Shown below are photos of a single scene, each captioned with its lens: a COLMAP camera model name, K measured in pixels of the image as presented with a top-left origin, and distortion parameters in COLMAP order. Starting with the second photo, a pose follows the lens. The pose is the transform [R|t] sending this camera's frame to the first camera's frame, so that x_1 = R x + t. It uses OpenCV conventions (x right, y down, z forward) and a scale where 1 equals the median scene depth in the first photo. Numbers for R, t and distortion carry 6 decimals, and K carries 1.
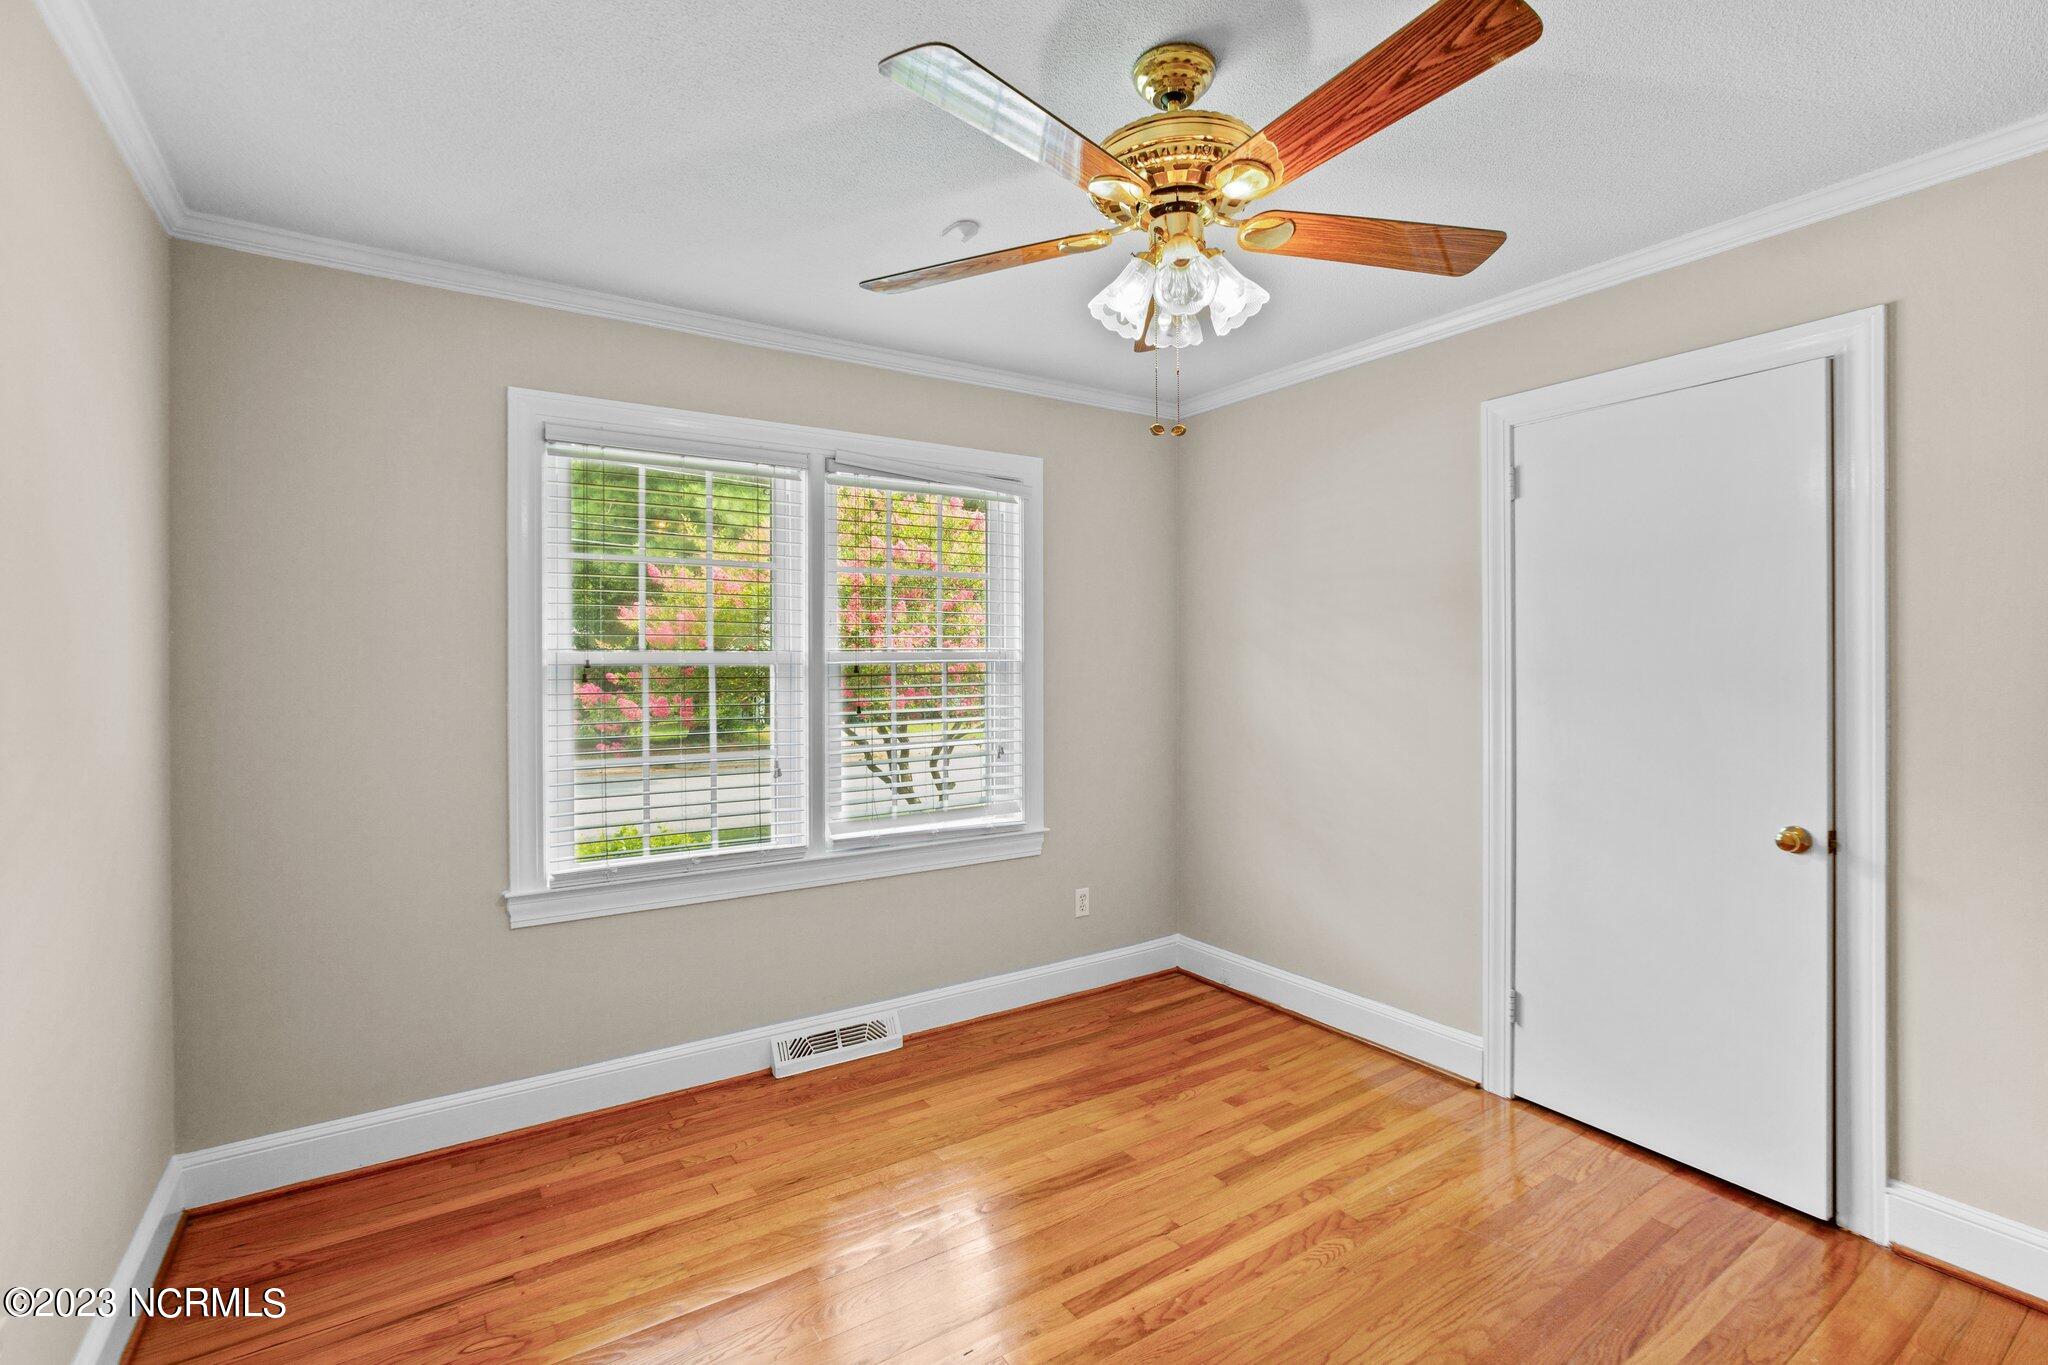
lens RADIAL K [[906.9, 0, 1015.4], [0, 906.9, 671.0], [0, 0, 1]] dist [-0.012126, 0.000216]
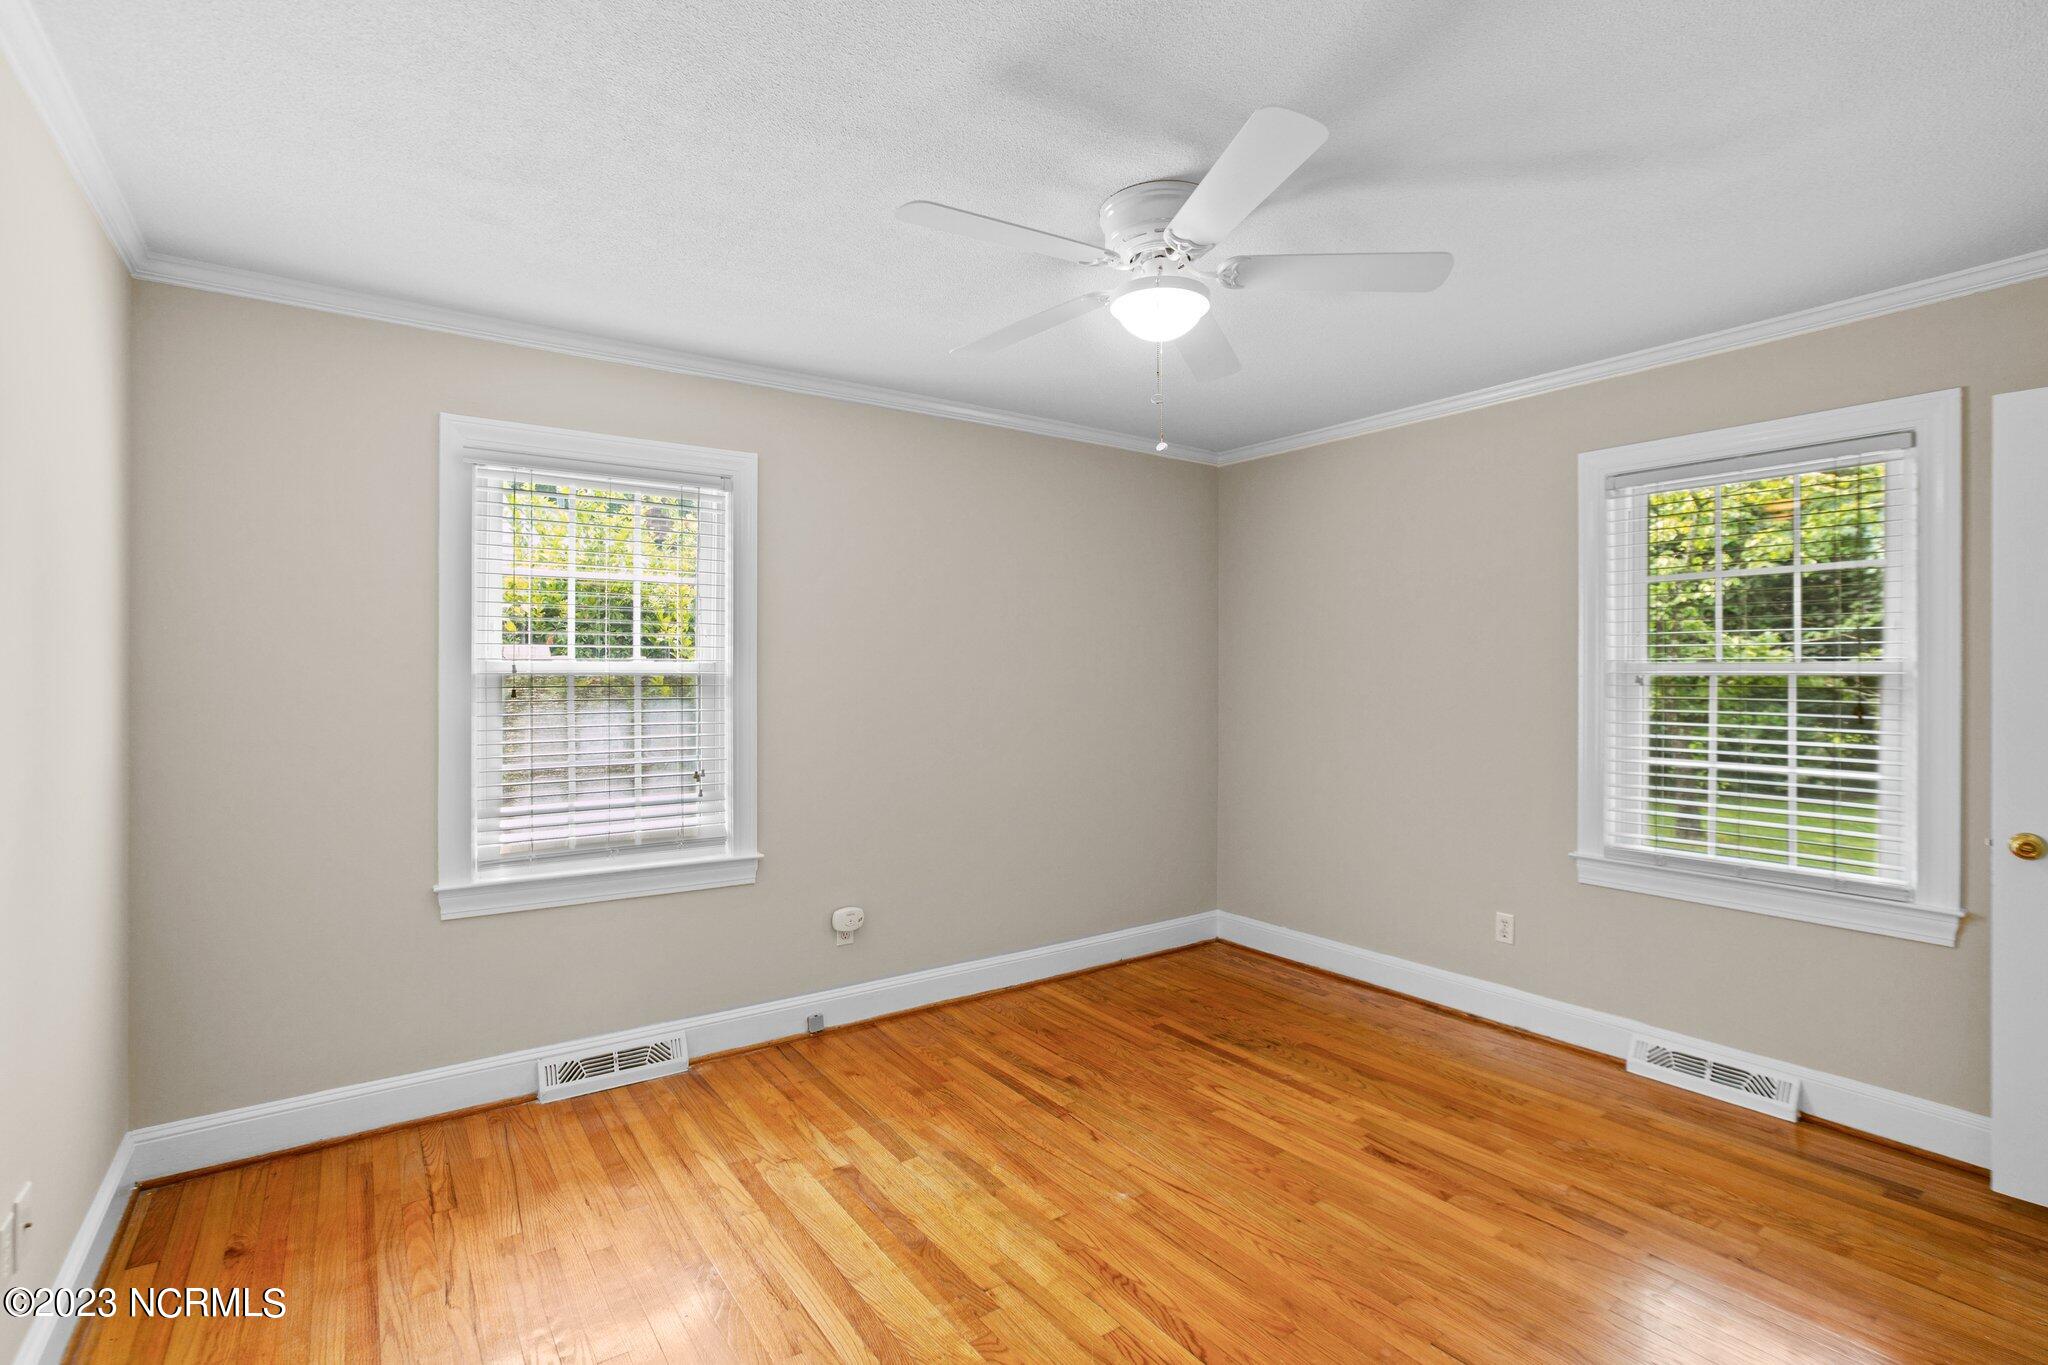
lens RADIAL K [[824.8, 0, 957.7], [0, 824.8, 673.1], [0, 0, 1]] dist [-0.001065, -0.000050]
pose [[0.998810, 0.003904, -0.048605, 0.206674], [-0.004332, 0.999953, -0.008714, -0.002432], [0.048569, 0.008914, 0.998780, 0.131831]]
